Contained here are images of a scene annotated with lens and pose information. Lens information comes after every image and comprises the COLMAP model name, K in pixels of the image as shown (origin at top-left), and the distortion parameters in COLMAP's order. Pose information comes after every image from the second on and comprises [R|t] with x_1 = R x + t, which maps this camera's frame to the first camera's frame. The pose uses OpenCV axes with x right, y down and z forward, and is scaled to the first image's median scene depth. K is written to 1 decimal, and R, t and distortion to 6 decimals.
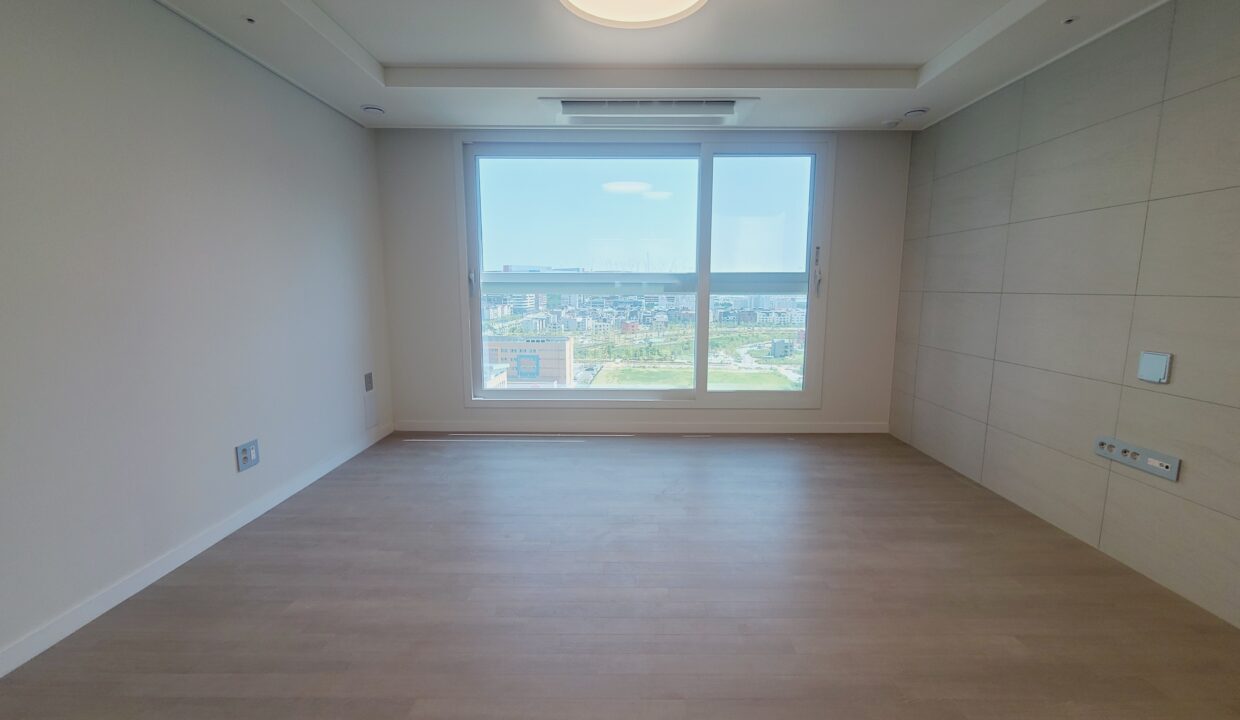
lens RADIAL K [[509.9, 0, 624.2], [0, 509.9, 360.9], [0, 0, 1]] dist [0.000810, -0.000113]
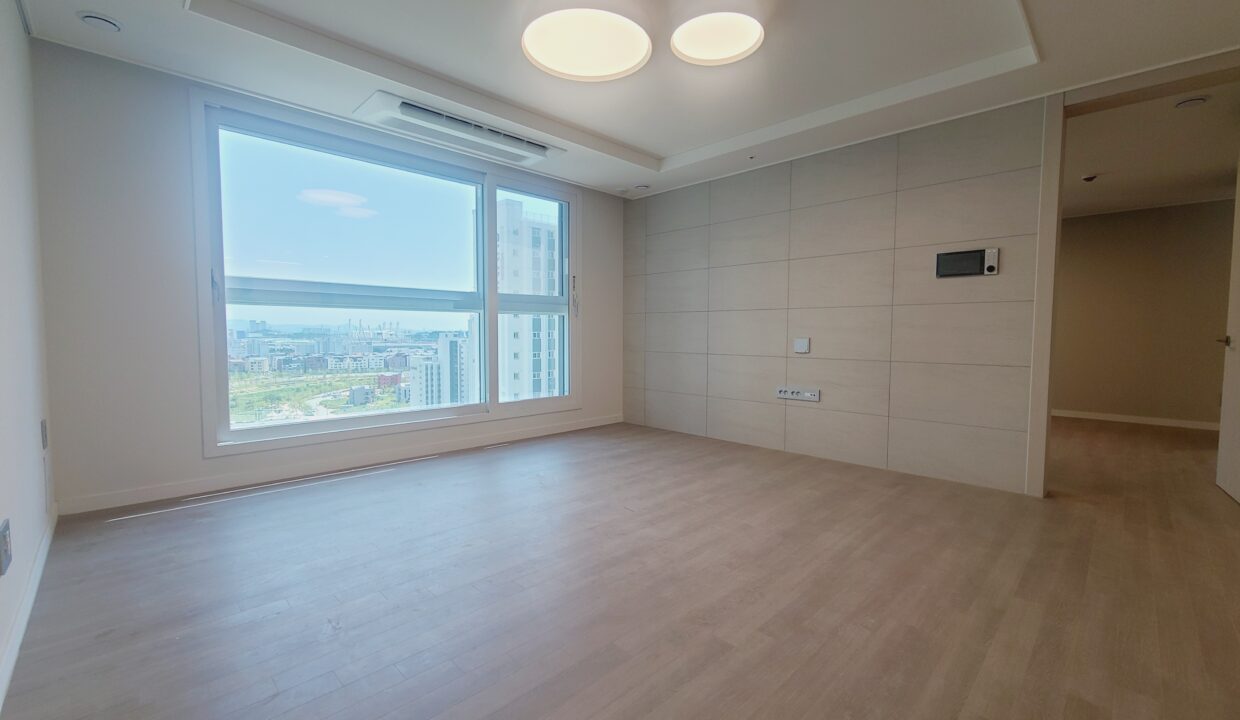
lens RADIAL K [[509.9, 0, 624.2], [0, 509.9, 360.9], [0, 0, 1]] dist [0.000810, -0.000113]
pose [[0.704963, -0.038963, 0.708173, -0.410893], [0.099091, 0.994107, -0.043947, 0.046235], [-0.702287, 0.101154, 0.704670, 0.063275]]
